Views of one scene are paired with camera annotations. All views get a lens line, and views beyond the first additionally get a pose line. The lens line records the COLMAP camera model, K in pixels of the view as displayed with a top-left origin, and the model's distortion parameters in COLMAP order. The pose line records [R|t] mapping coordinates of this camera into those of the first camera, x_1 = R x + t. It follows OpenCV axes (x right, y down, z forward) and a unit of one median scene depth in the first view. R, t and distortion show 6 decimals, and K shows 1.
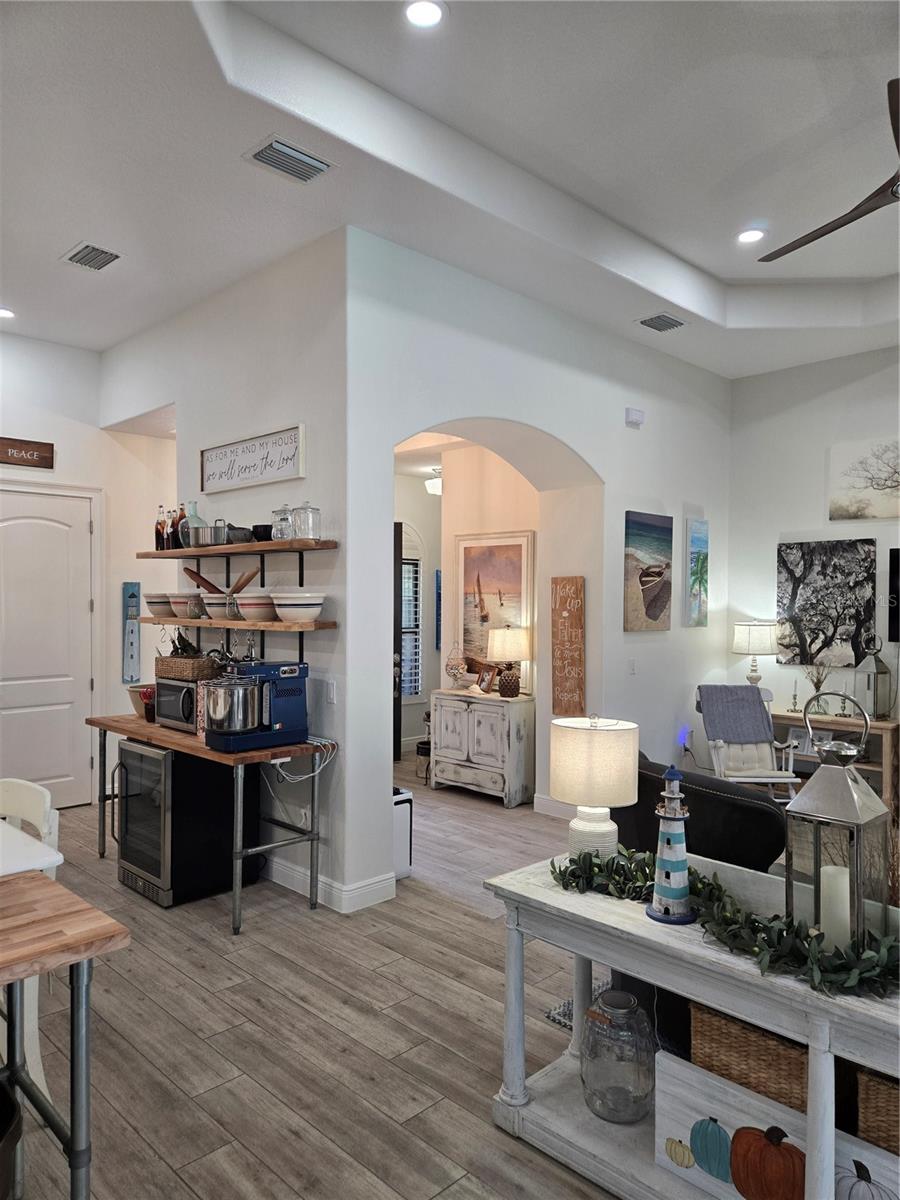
lens RADIAL K [[800.3, 0, 459.2], [0, 800.3, 612.4], [0, 0, 1]] dist [0.078206, -0.068343]
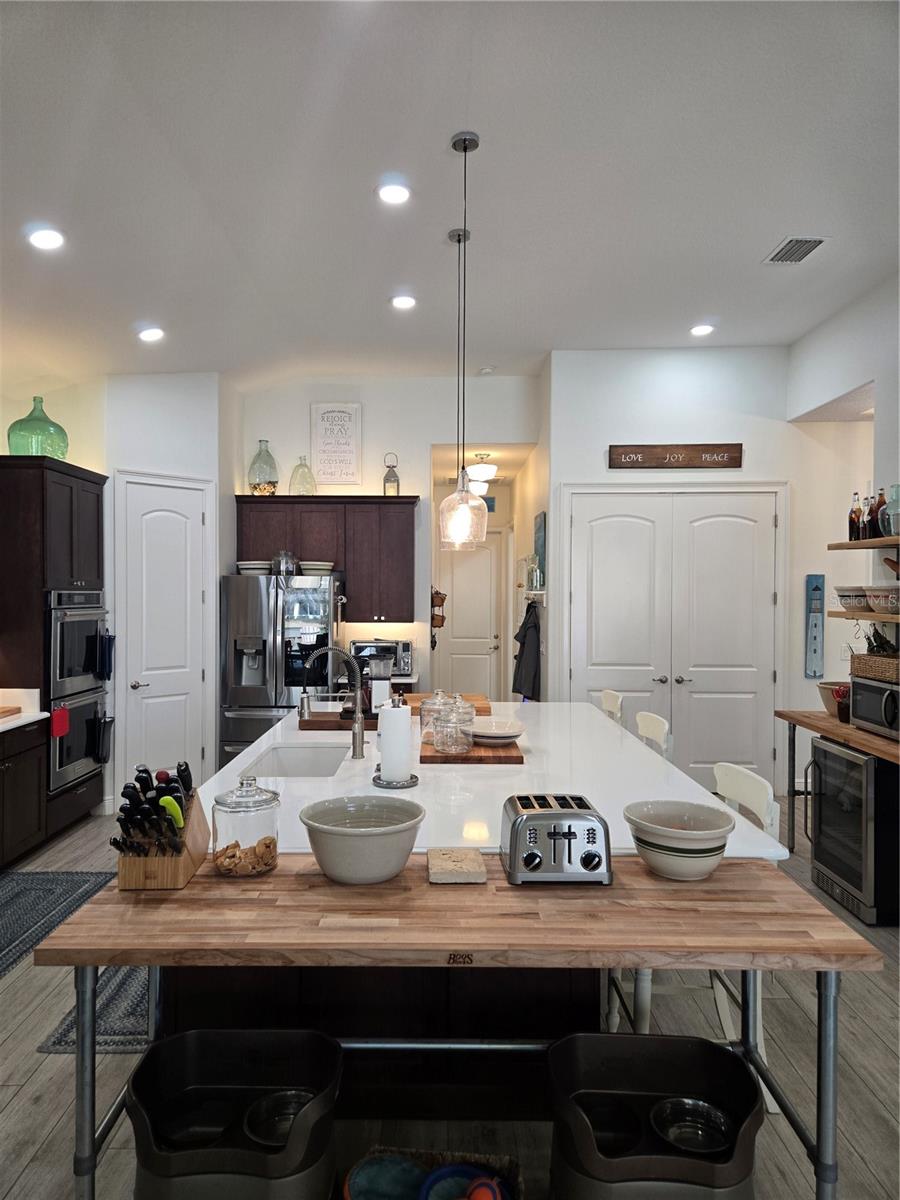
lens RADIAL K [[800.3, 0, 444.6], [0, 800.3, 600.6], [0, 0, 1]] dist [0.078206, -0.068343]
pose [[0.703441, 0.007381, -0.710715, -0.030483], [-0.010071, 0.999949, 0.000416, -0.002201], [0.710682, 0.006865, 0.703480, -0.002989]]
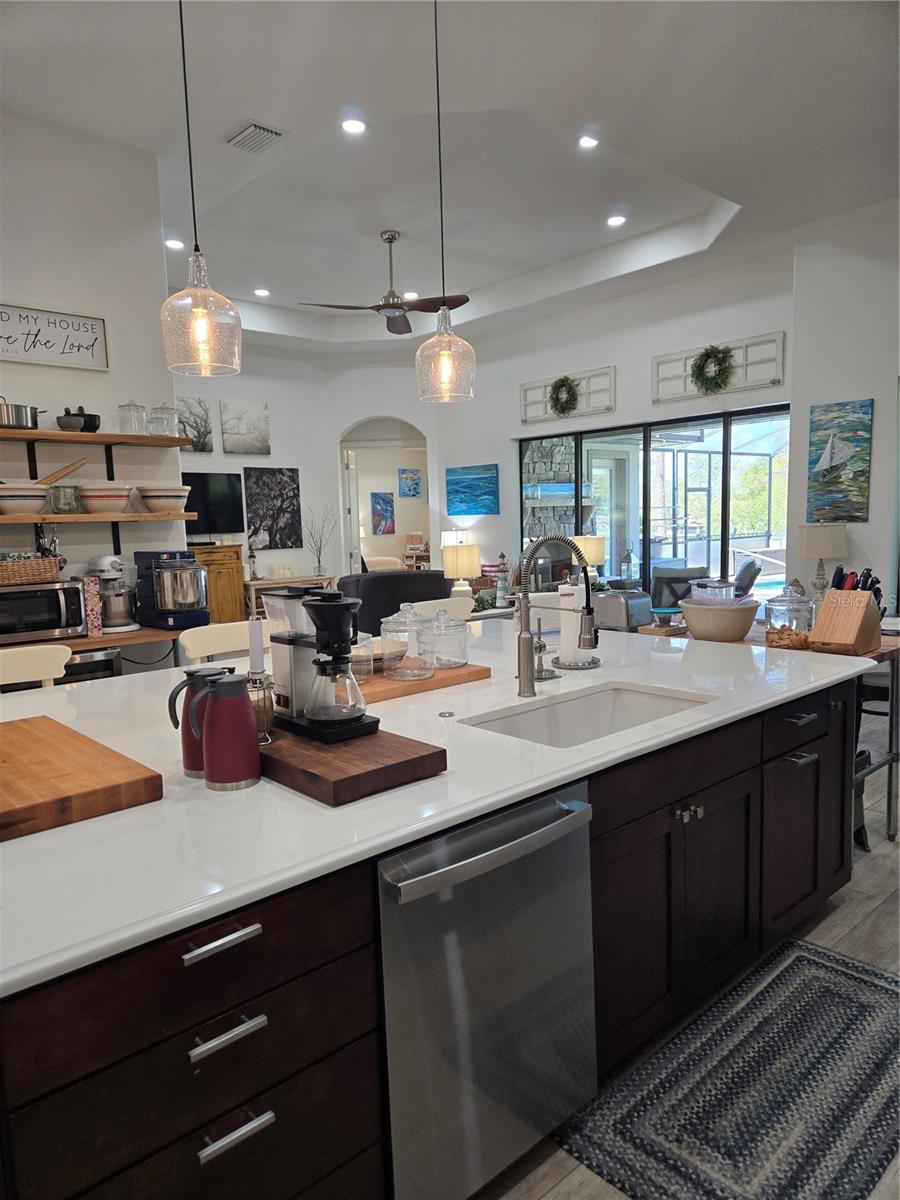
lens RADIAL K [[800.3, 0, 446.9], [0, 800.3, 609.1], [0, 0, 1]] dist [0.078206, -0.068343]
pose [[0.054705, -0.117577, 0.991556, -1.005691], [0.043384, 0.992385, 0.115282, 0.025876], [-0.997560, 0.036712, 0.059389, 0.422813]]
